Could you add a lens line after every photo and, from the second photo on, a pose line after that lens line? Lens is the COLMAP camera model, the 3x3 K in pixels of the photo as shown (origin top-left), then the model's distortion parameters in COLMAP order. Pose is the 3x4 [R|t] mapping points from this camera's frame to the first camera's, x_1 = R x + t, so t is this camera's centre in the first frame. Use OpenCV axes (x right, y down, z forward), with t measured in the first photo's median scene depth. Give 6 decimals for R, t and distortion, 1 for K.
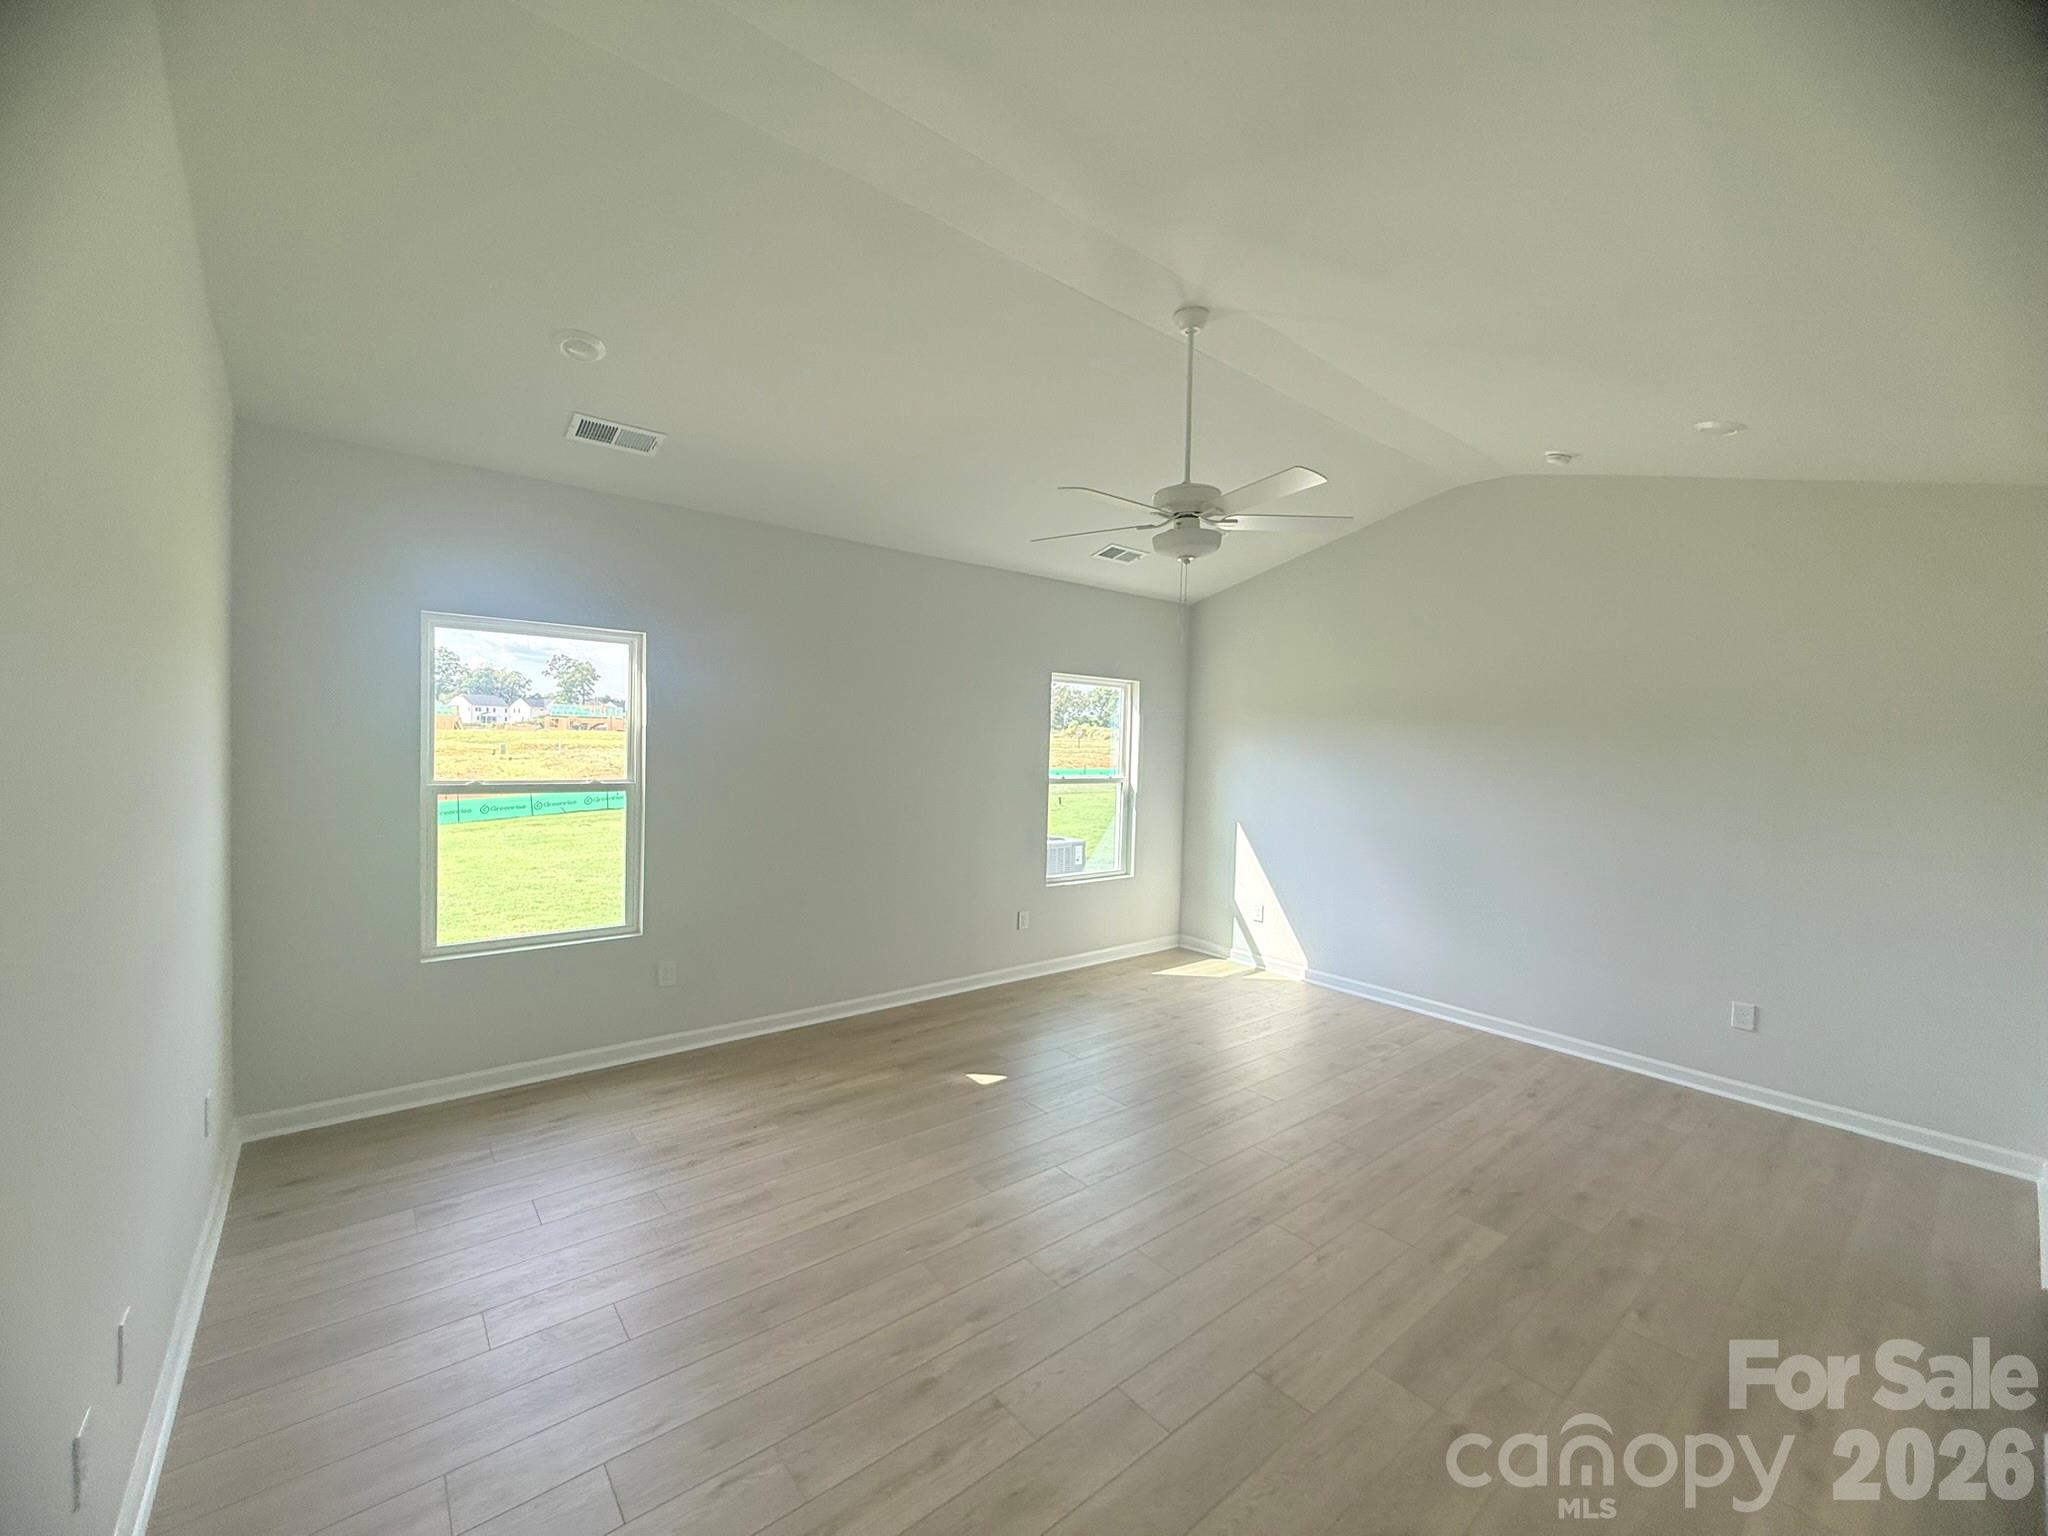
lens RADIAL K [[817.8, 0, 1019.2], [0, 817.8, 762.0], [0, 0, 1]] dist [0.000035, 0.000036]
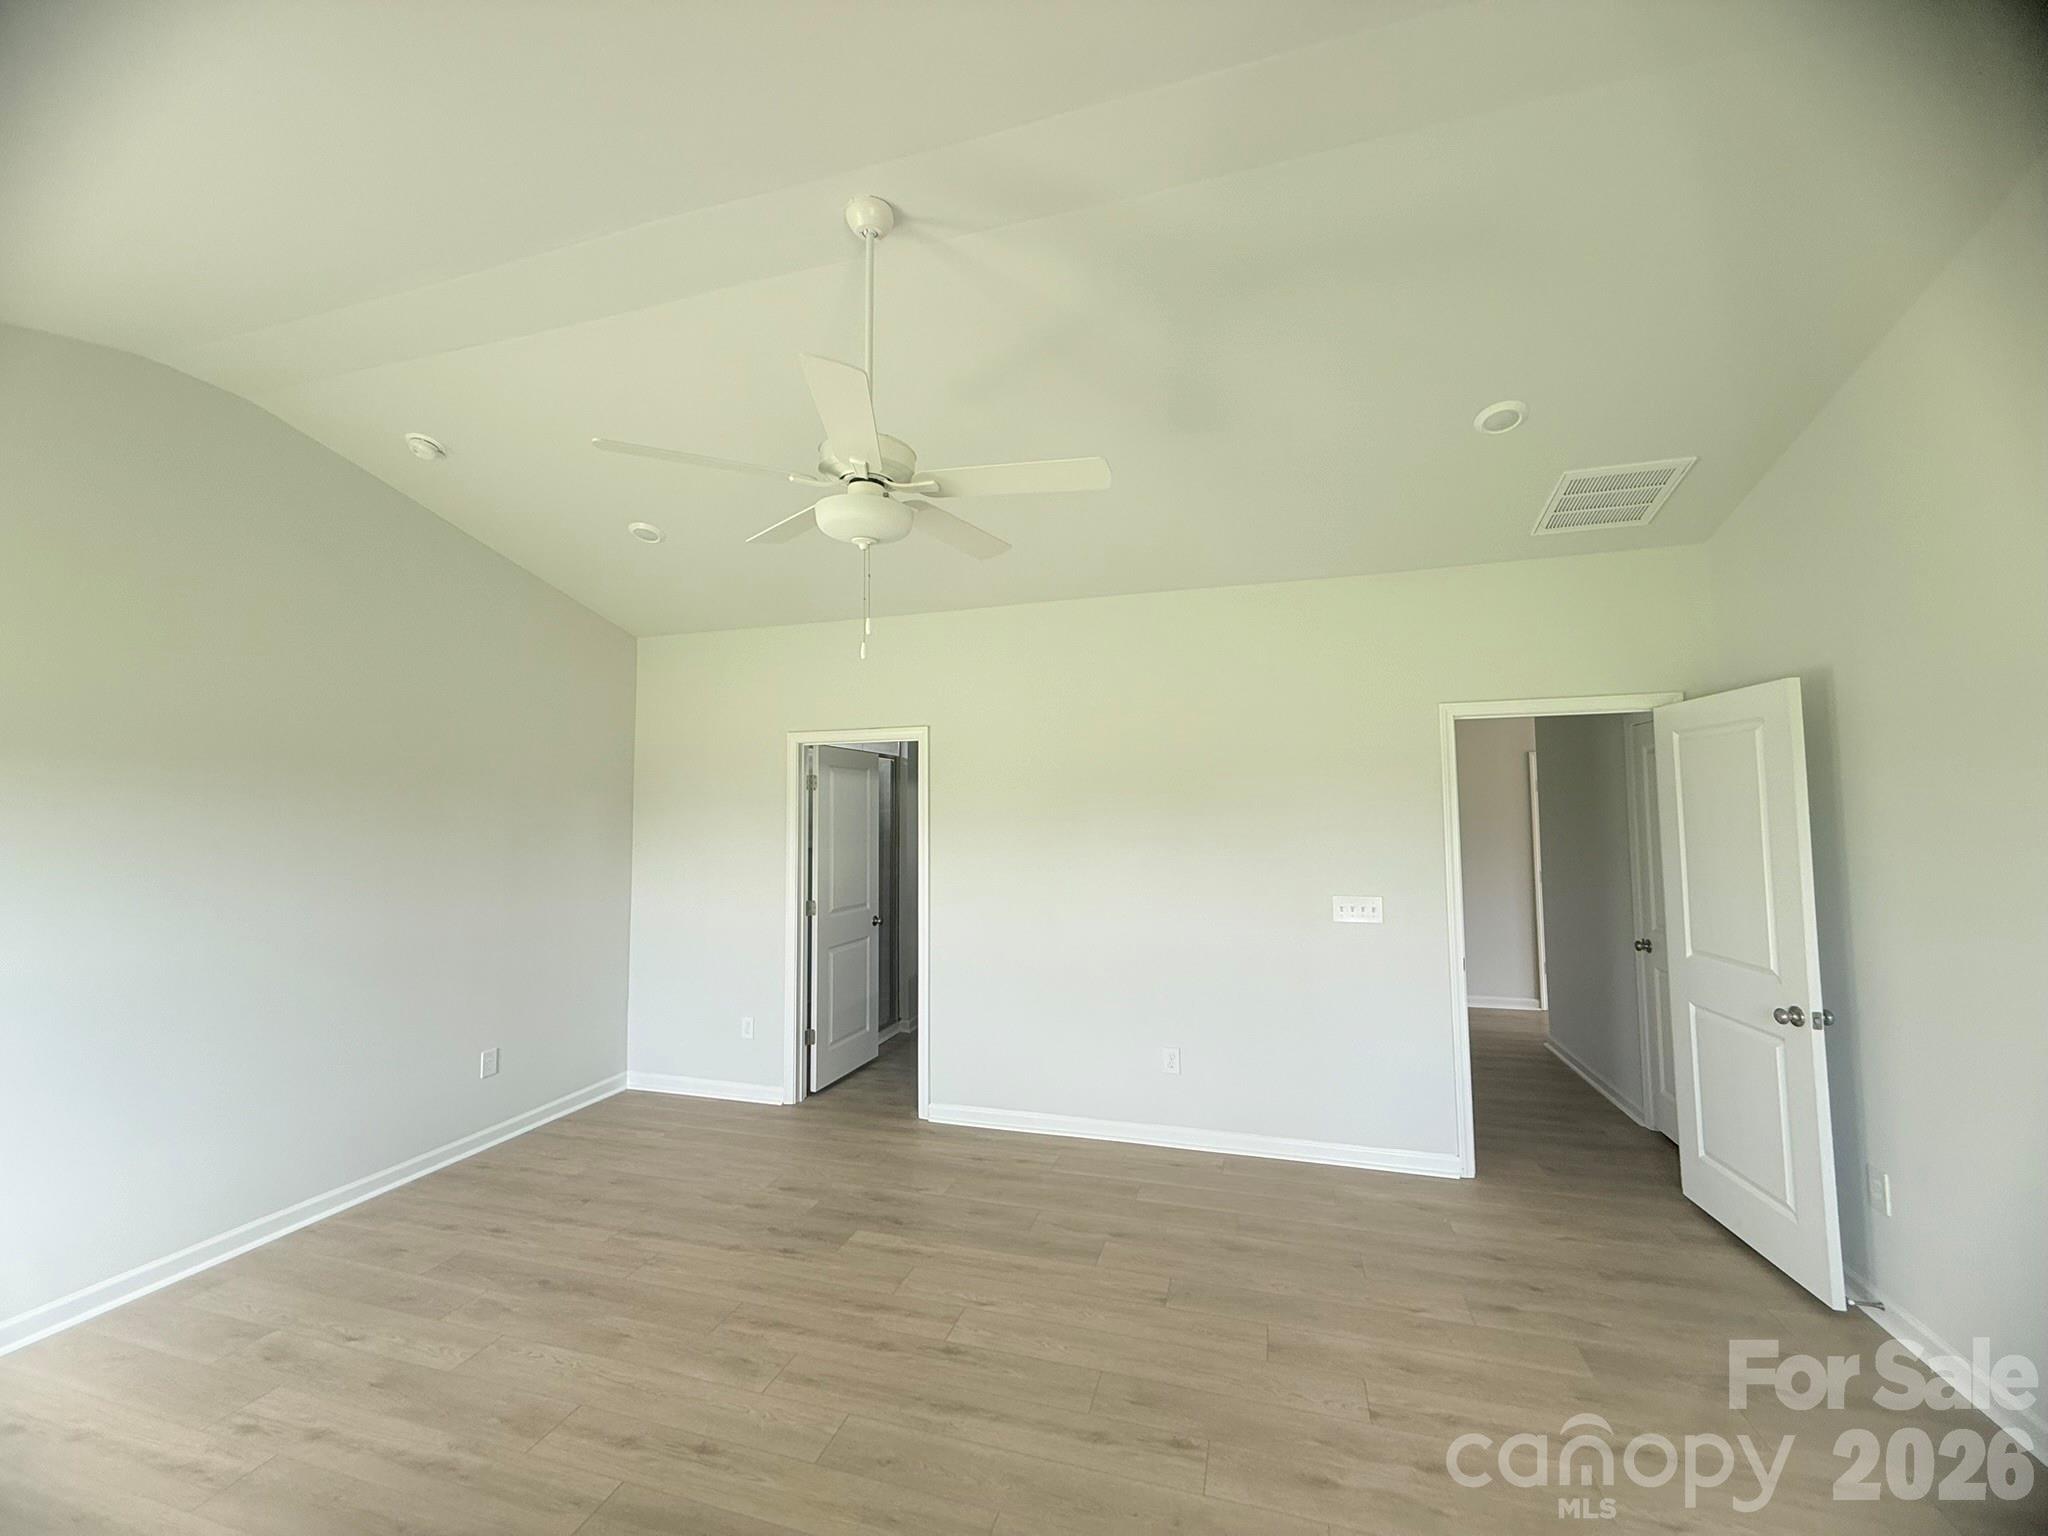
lens RADIAL K [[817.8, 0, 1019.2], [0, 817.8, 762.0], [0, 0, 1]] dist [0.000035, 0.000036]
pose [[-0.560297, 0.031766, 0.827682, -0.398876], [0.012775, 0.999477, -0.029711, -0.032455], [-0.828193, -0.006073, -0.560410, 1.158853]]
